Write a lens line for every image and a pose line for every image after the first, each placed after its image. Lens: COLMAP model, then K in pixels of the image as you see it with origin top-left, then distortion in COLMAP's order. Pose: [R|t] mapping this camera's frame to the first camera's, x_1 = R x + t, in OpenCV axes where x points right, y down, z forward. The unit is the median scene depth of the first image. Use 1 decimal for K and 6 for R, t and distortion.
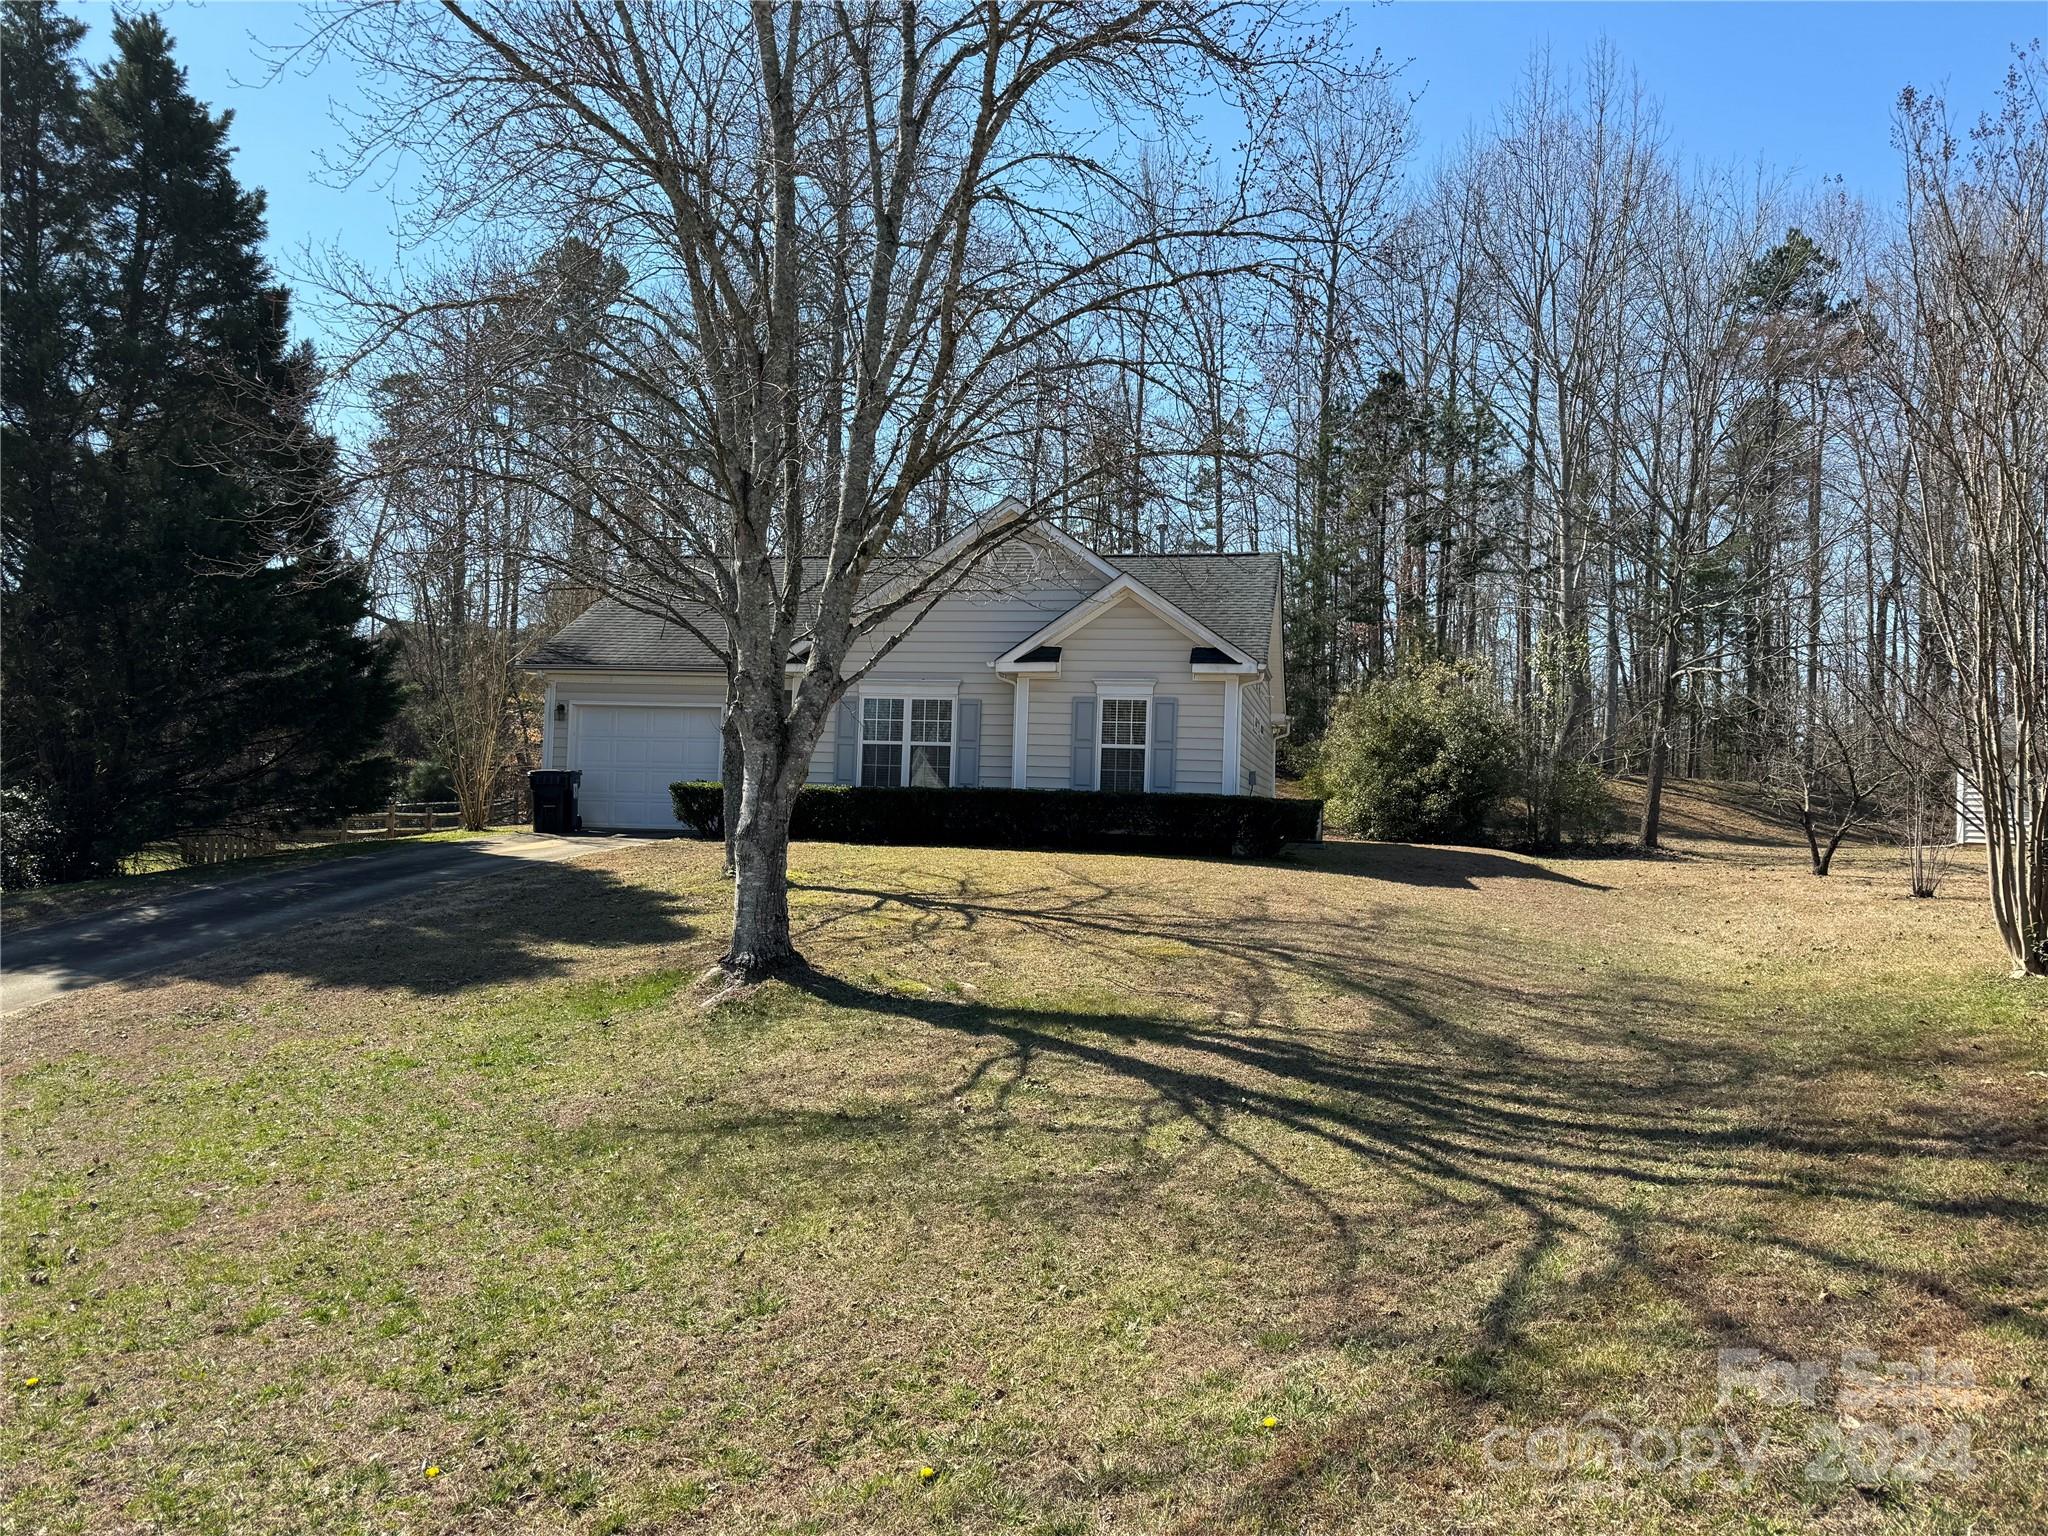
lens RADIAL K [[1425.5, 0, 1024.0], [0, 1425.5, 768.0], [0, 0, 1]] dist [0.160083, -0.248186]
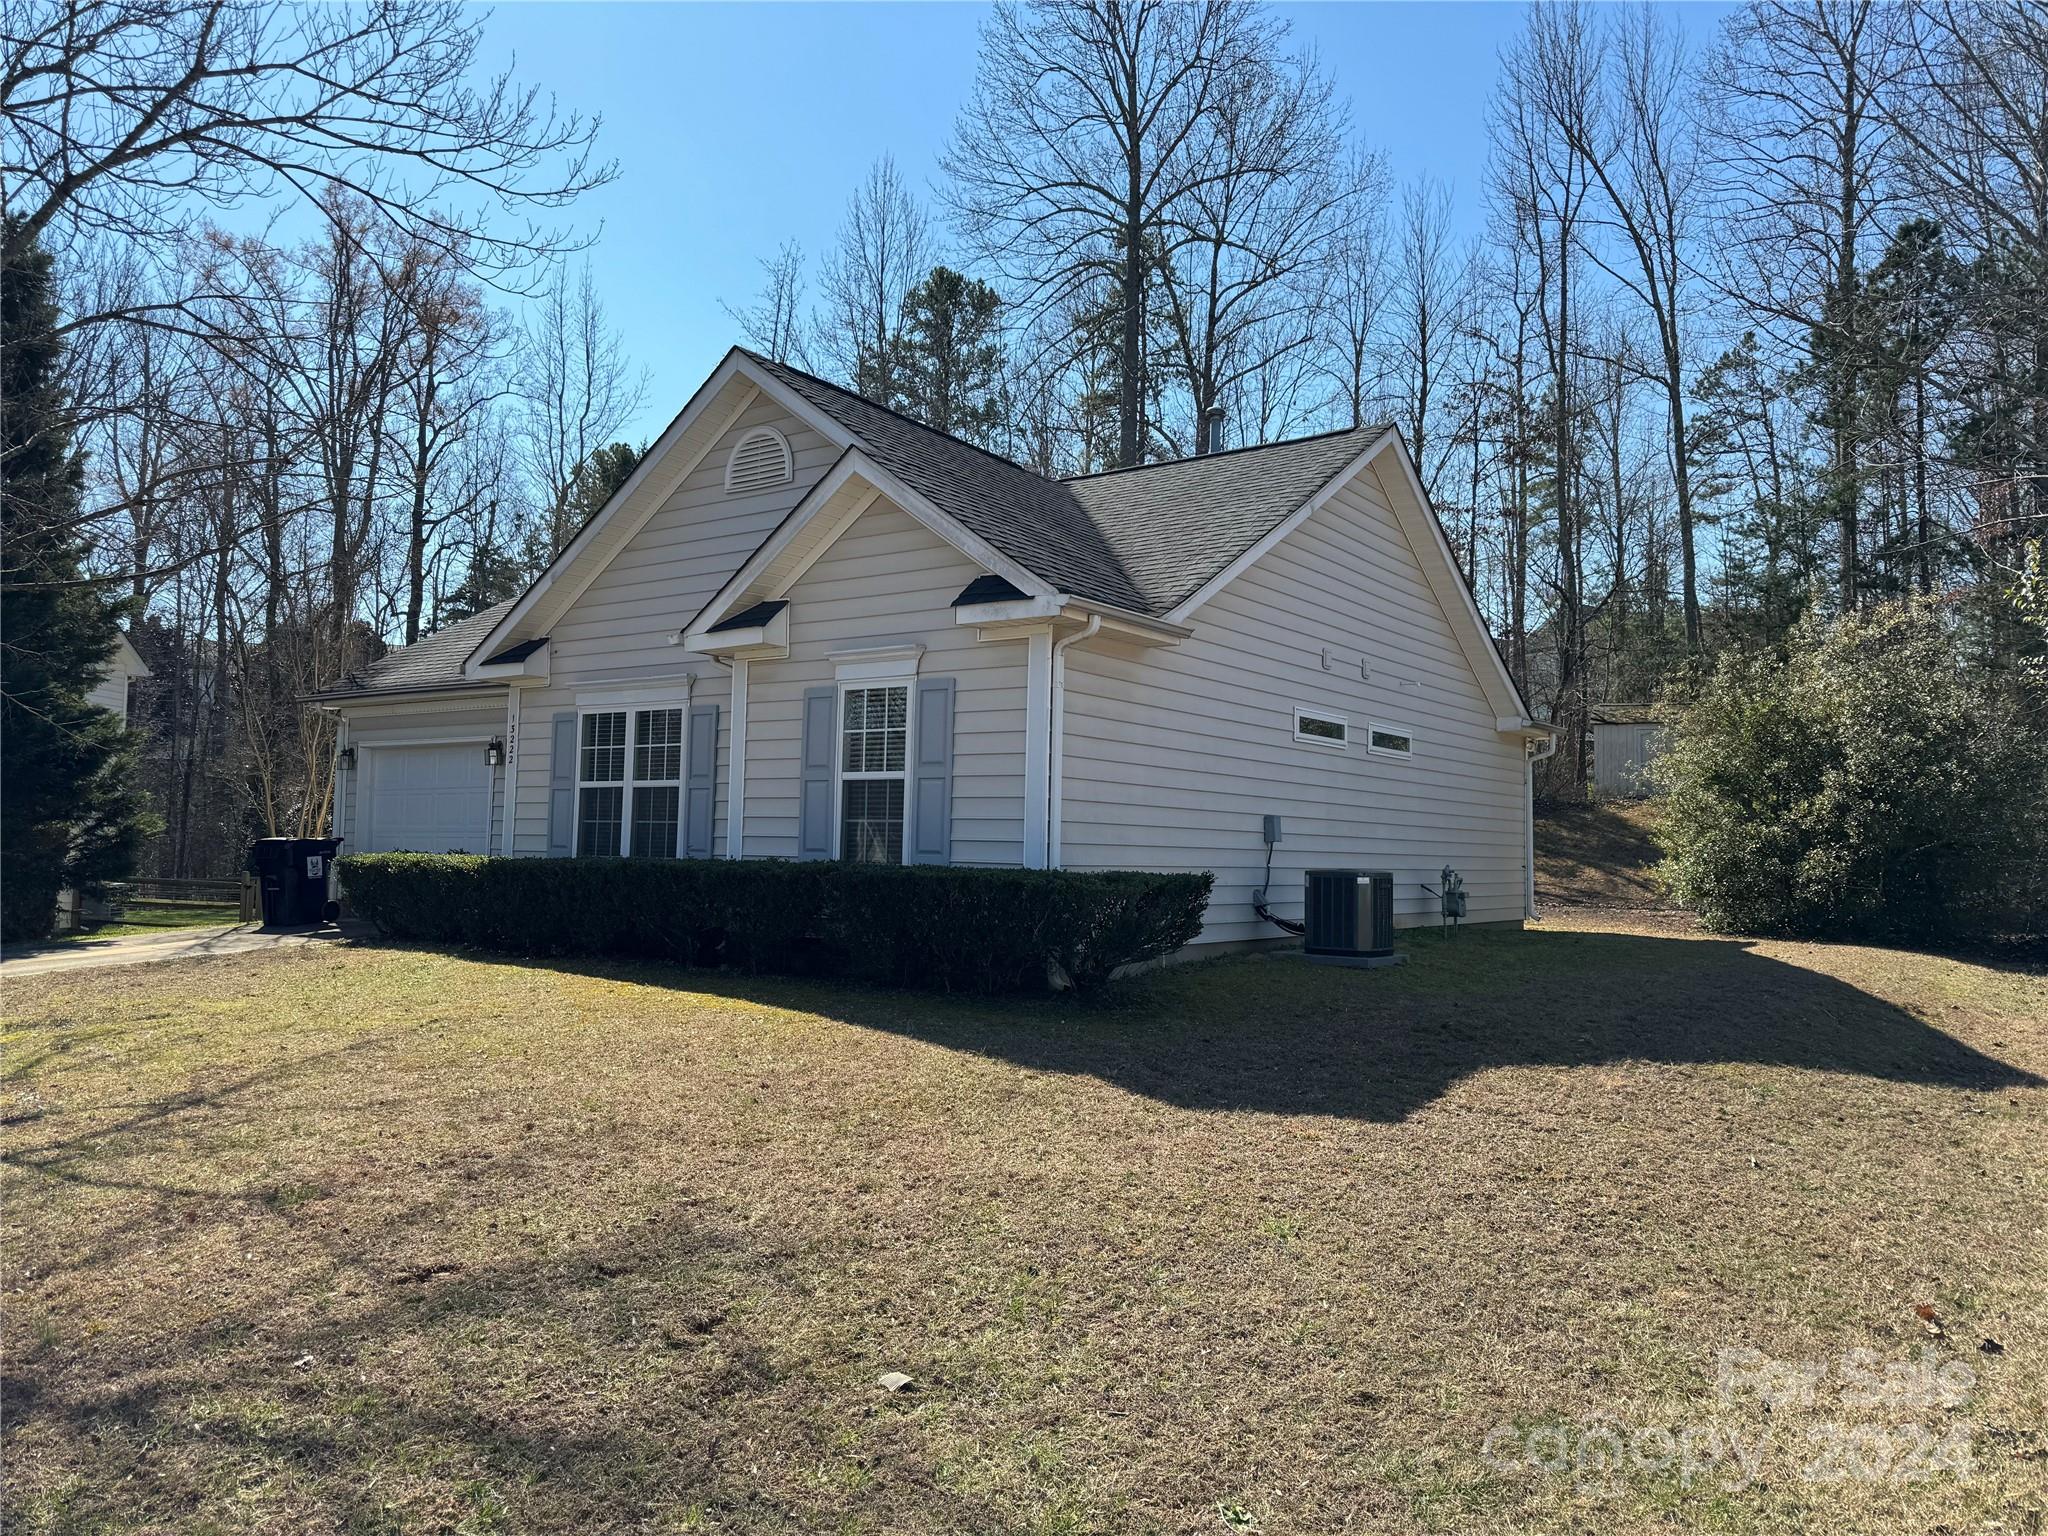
lens RADIAL K [[1425.5, 0, 1024.0], [0, 1425.5, 768.0], [0, 0, 1]] dist [0.160083, -0.248186]
pose [[0.914203, -0.036602, -0.403600, 0.332405], [0.021519, 0.998892, -0.041844, 0.005441], [0.404685, 0.029569, 0.913978, 0.534360]]
